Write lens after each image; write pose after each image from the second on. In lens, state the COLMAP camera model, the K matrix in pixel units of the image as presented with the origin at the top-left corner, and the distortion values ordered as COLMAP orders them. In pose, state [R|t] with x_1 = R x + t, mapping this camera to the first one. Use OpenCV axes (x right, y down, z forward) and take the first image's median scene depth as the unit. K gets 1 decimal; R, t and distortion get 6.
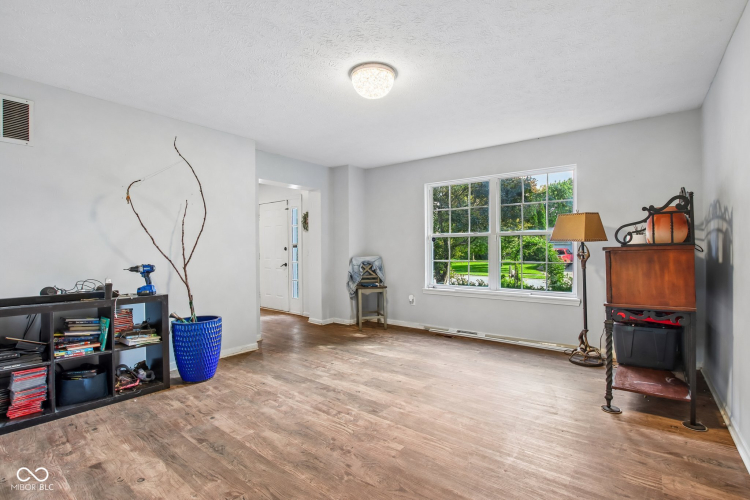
lens RADIAL K [[349.5, 0, 377.3], [0, 349.5, 249.5], [0, 0, 1]] dist [-0.033933, 0.003942]
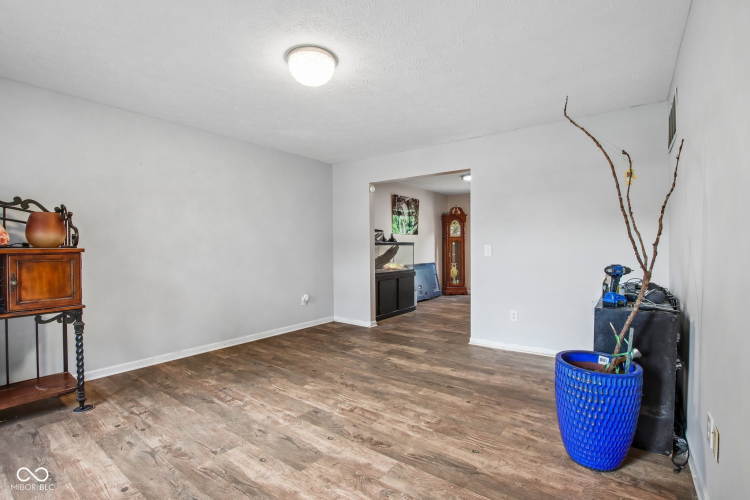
lens RADIAL K [[349.5, 0, 380.2], [0, 349.5, 247.2], [0, 0, 1]] dist [-0.033933, 0.003942]
pose [[-0.999298, 0.012327, -0.035378, -0.163099], [0.012424, 0.999920, -0.002524, 0.001395], [0.035344, -0.002962, -0.999371, 2.013697]]
